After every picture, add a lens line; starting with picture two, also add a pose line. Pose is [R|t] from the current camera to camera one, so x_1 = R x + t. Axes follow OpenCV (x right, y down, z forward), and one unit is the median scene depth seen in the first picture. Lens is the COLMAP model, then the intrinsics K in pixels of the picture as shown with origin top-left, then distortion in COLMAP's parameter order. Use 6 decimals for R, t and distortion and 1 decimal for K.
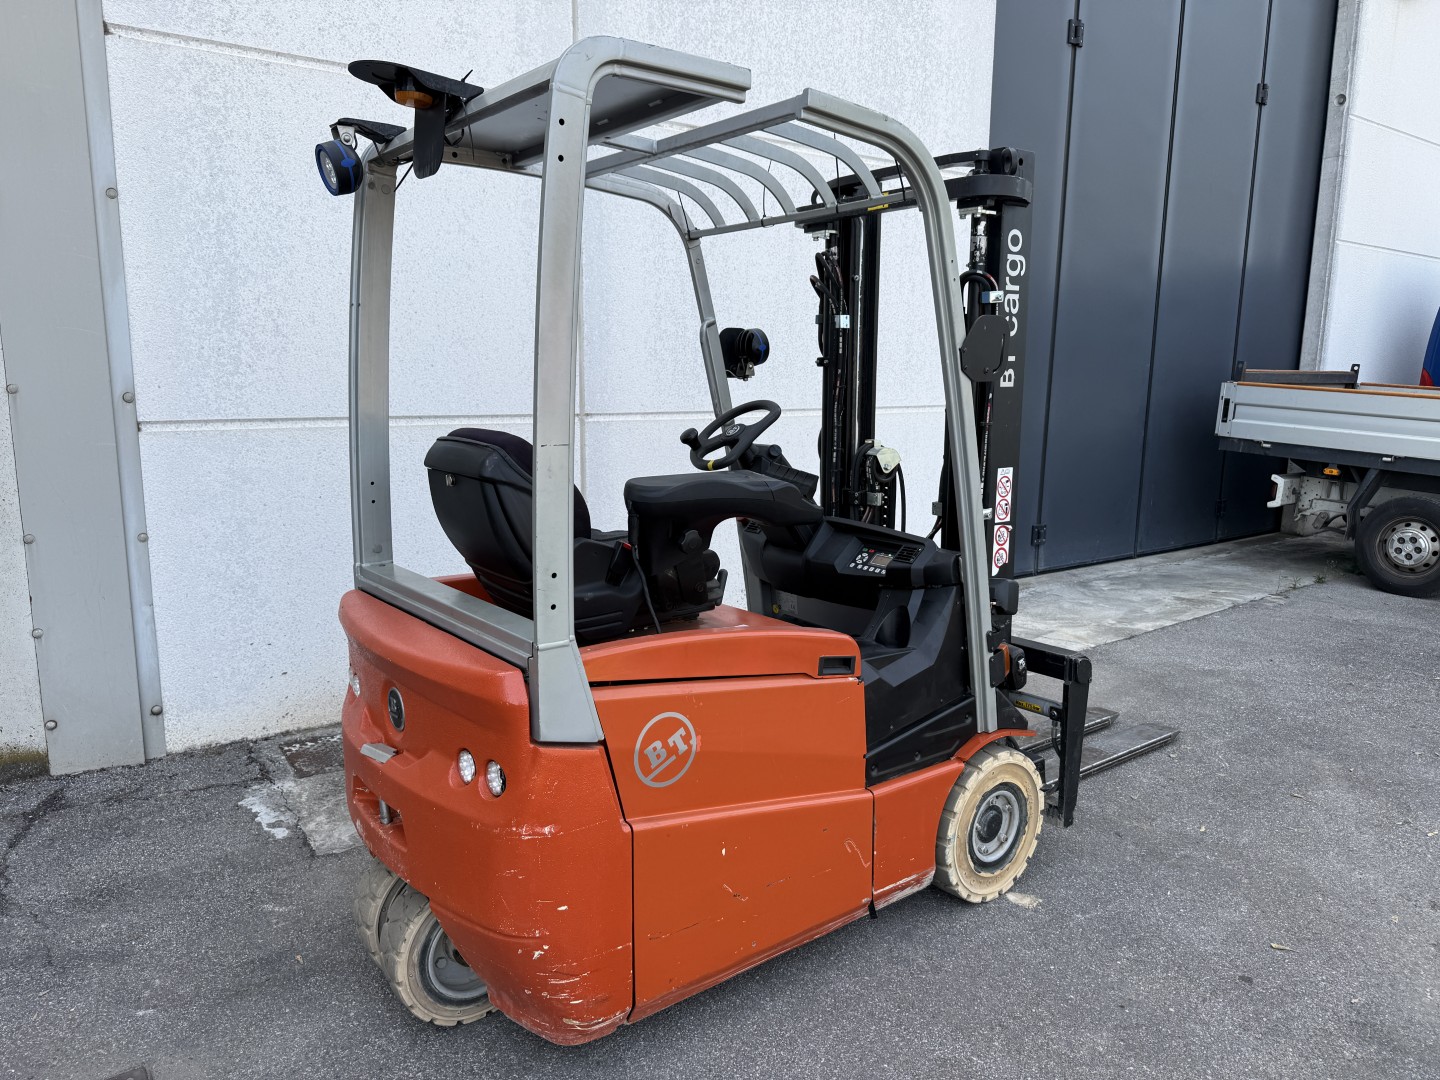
lens RADIAL K [[1023.3, 0, 722.7], [0, 1023.3, 546.8], [0, 0, 1]] dist [0.025310, -0.035007]
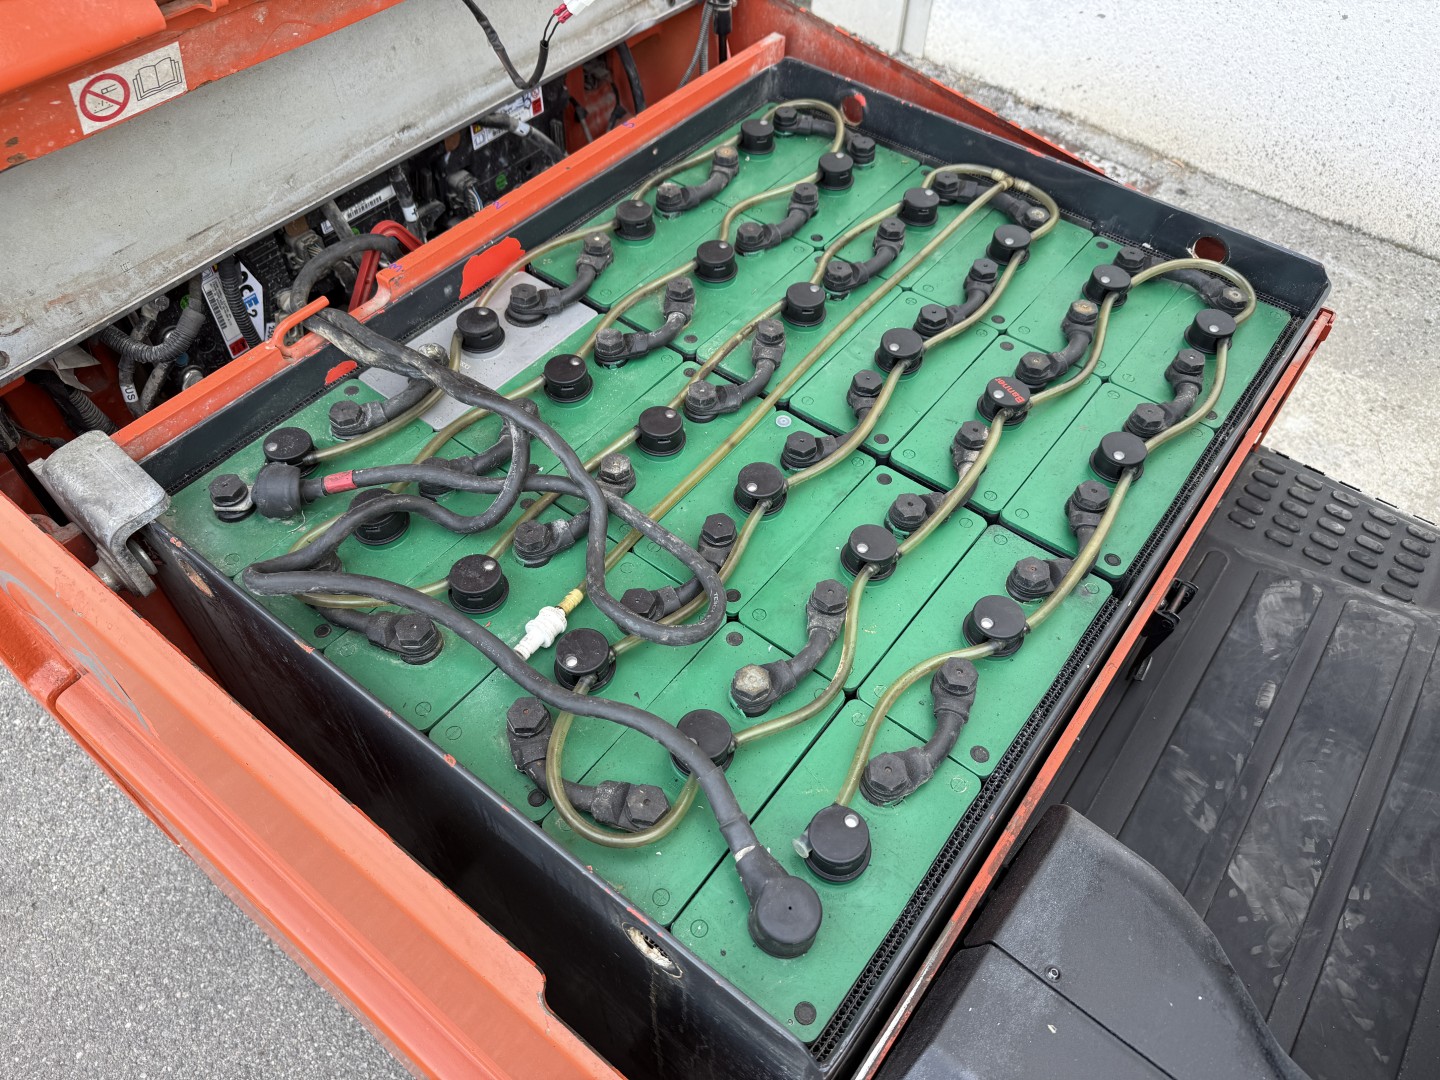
lens RADIAL K [[1023.3, 0, 727.9], [0, 1023.3, 547.7], [0, 0, 1]] dist [0.025310, -0.035007]
pose [[0.263820, 0.758412, -0.595994, 0.103289], [-0.202106, 0.647633, 0.734660, -0.072124], [0.943161, -0.073364, 0.324138, 0.618117]]
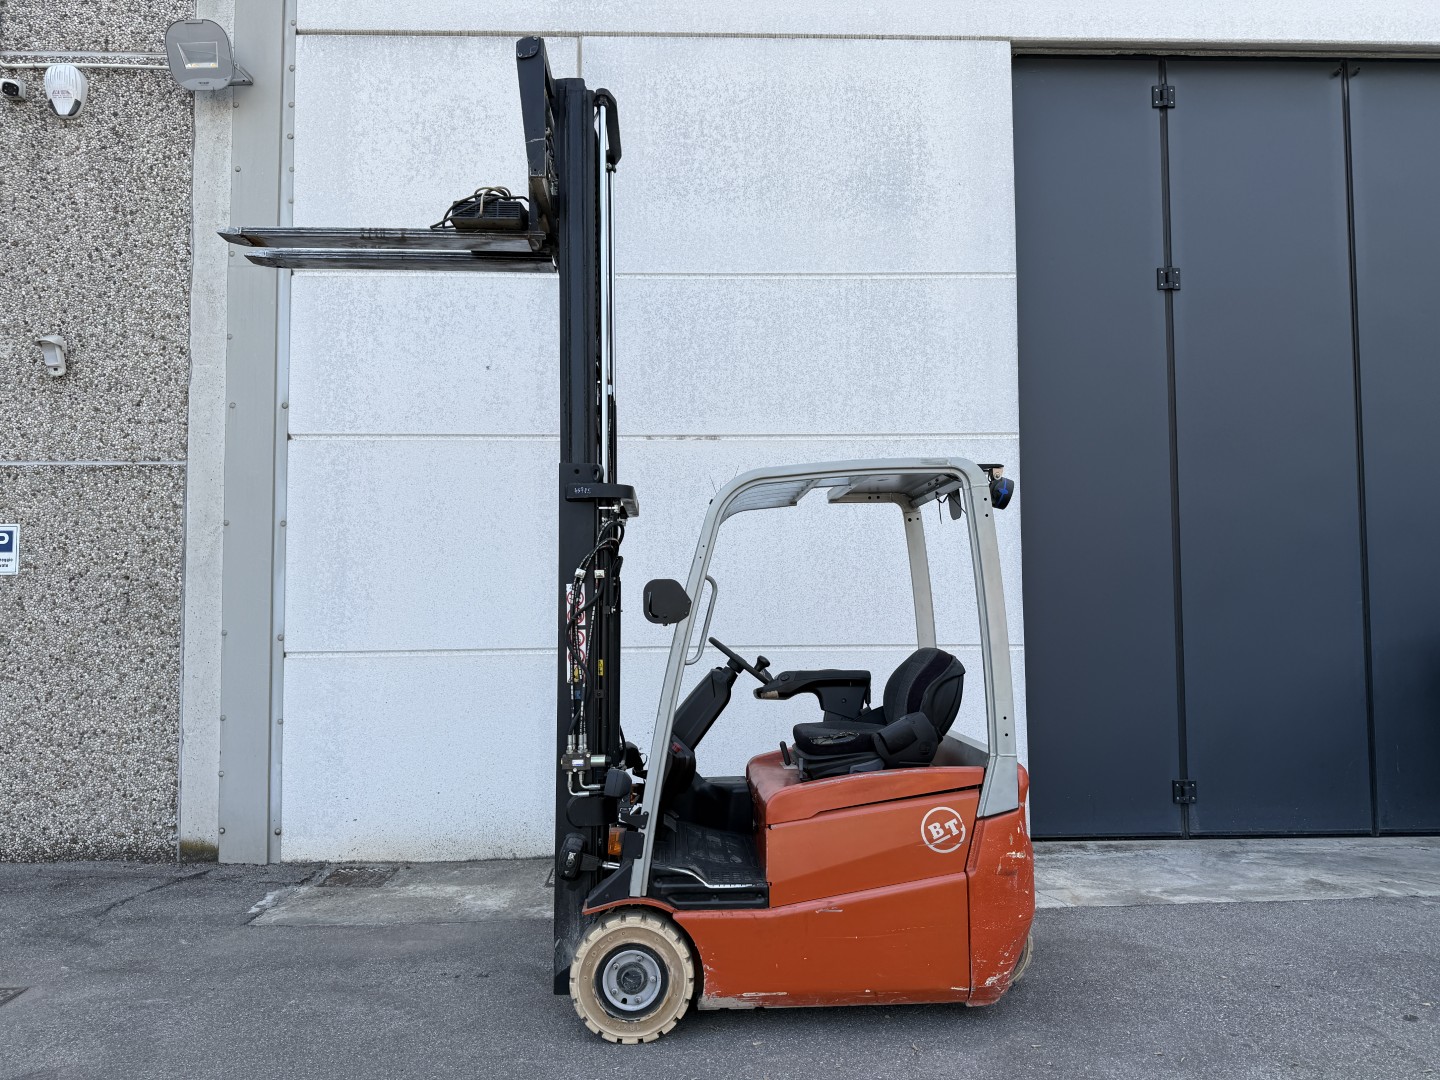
lens RADIAL K [[1023.3, 0, 719.4], [0, 1023.3, 541.2], [0, 0, 1]] dist [0.025310, -0.035007]
pose [[0.820266, -0.050949, -0.569709, 0.938348], [-0.084458, 0.974318, -0.208735, -0.006009], [0.565713, 0.219335, 0.794897, 0.016846]]
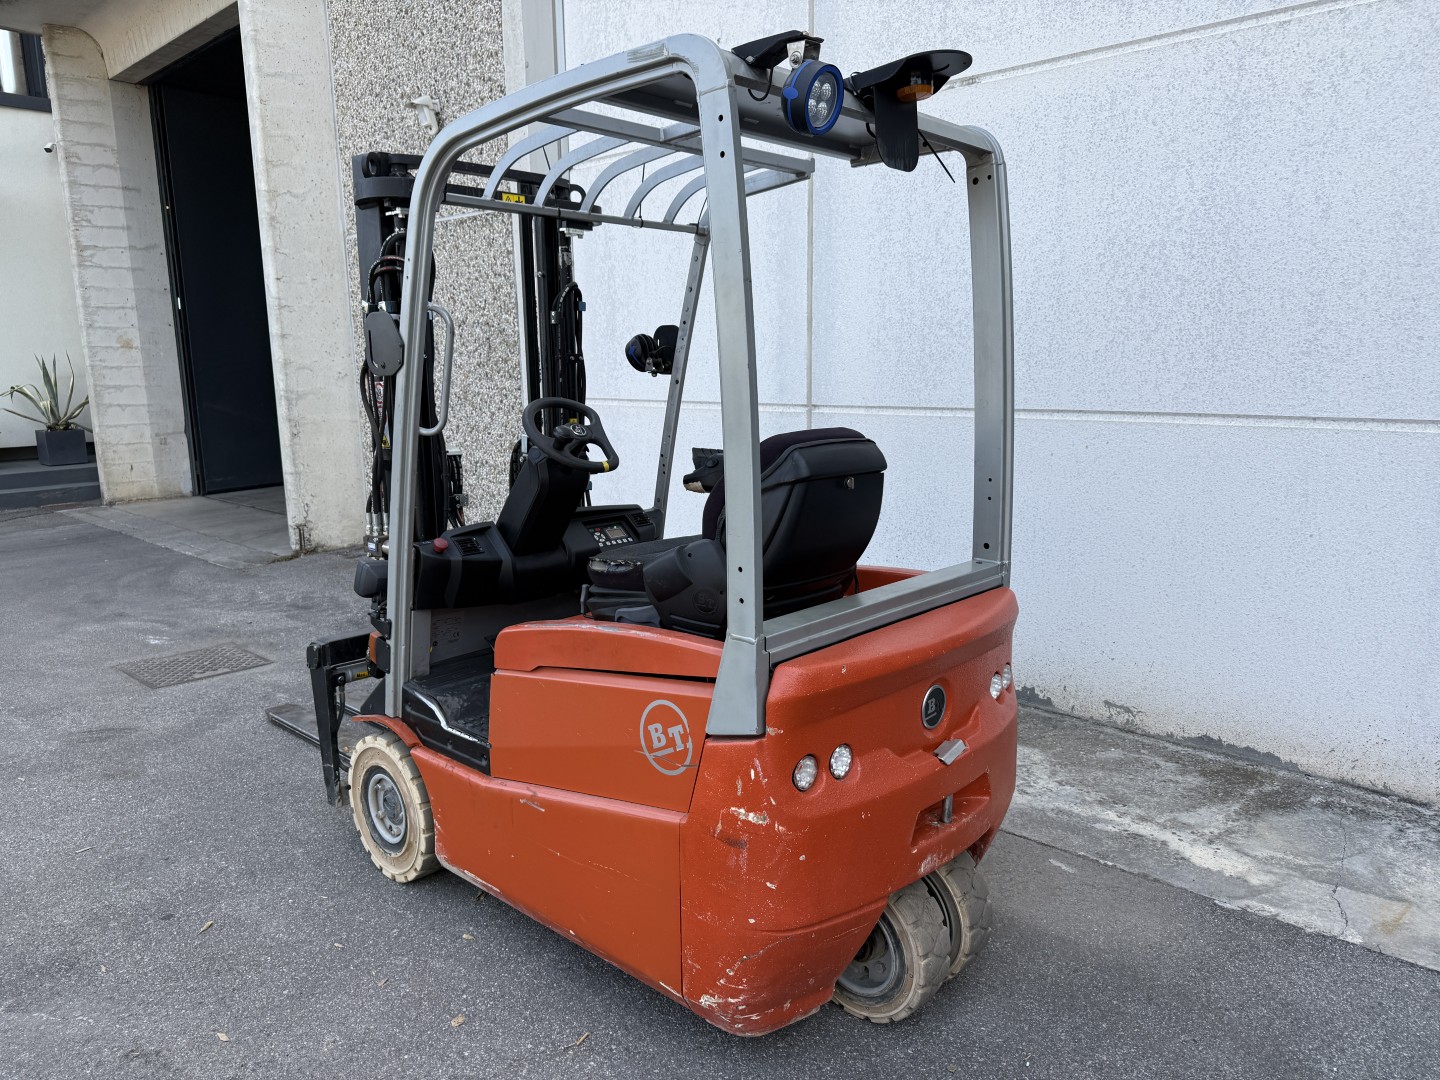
lens RADIAL K [[1023.3, 0, 714.8], [0, 1023.3, 541.4], [0, 0, 1]] dist [0.025310, -0.035007]
pose [[0.166001, 0.165877, -0.972074, 1.081620], [-0.157493, 0.977558, 0.139918, -0.149805], [0.973468, 0.129868, 0.188400, 0.876751]]
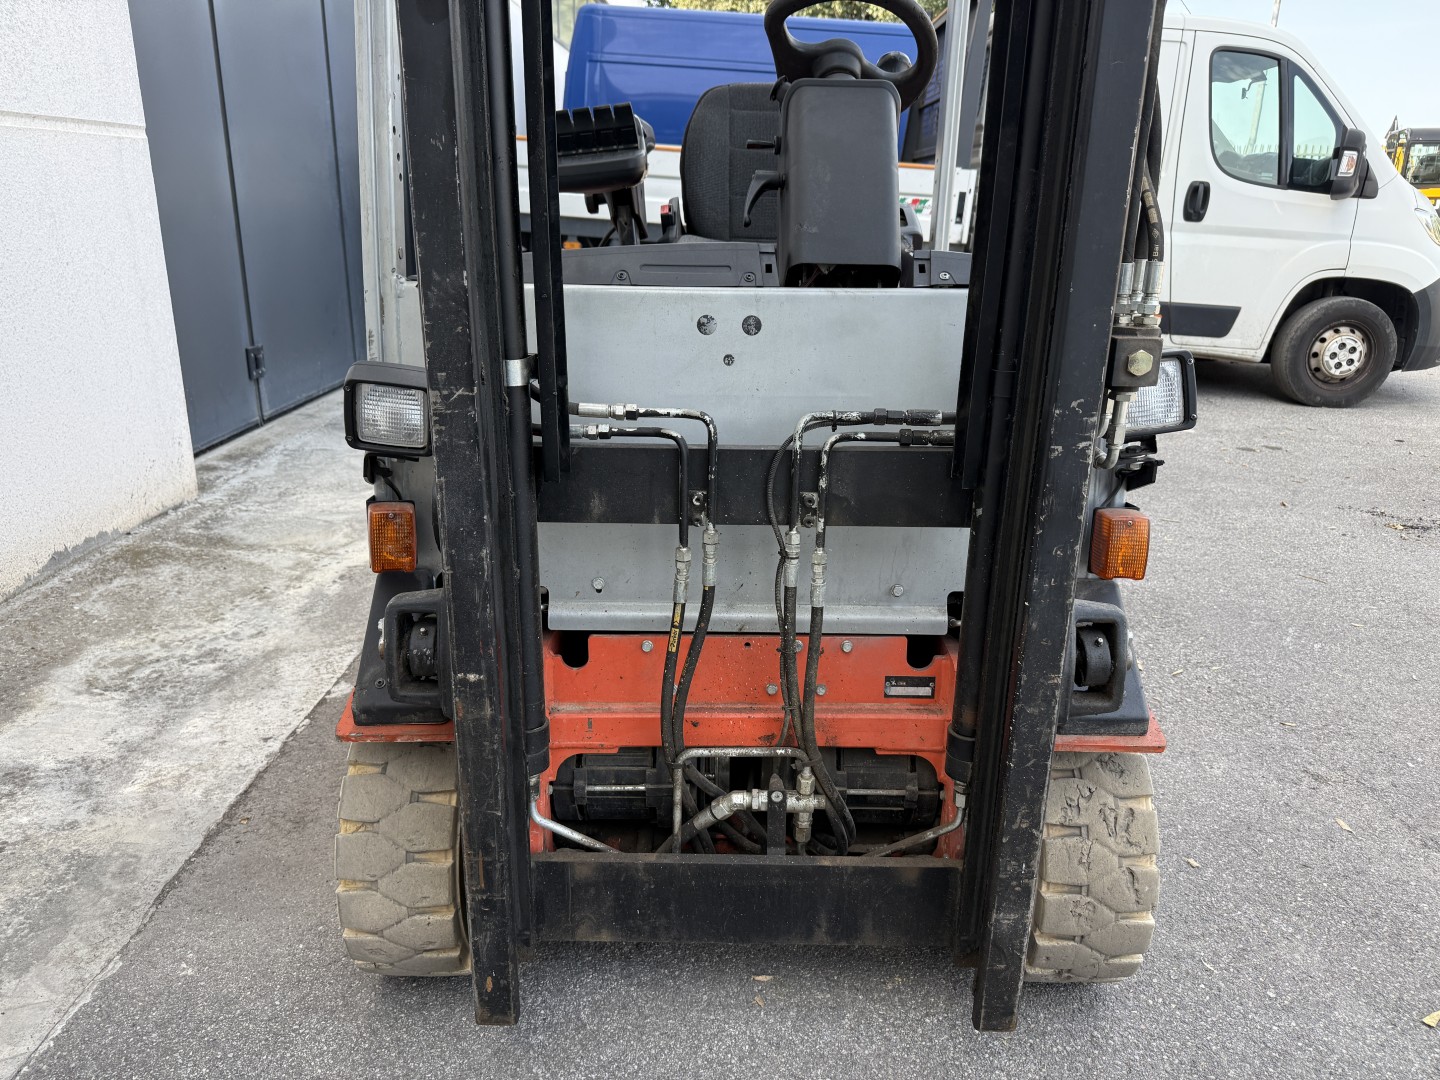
lens RADIAL K [[1023.3, 0, 720.4], [0, 1023.3, 540.9], [0, 0, 1]] dist [0.025310, -0.035007]
pose [[0.615458, -0.253668, 0.746233, -0.043789], [0.128585, 0.966424, 0.222466, -0.016964], [-0.777610, -0.040965, 0.627411, 0.679786]]
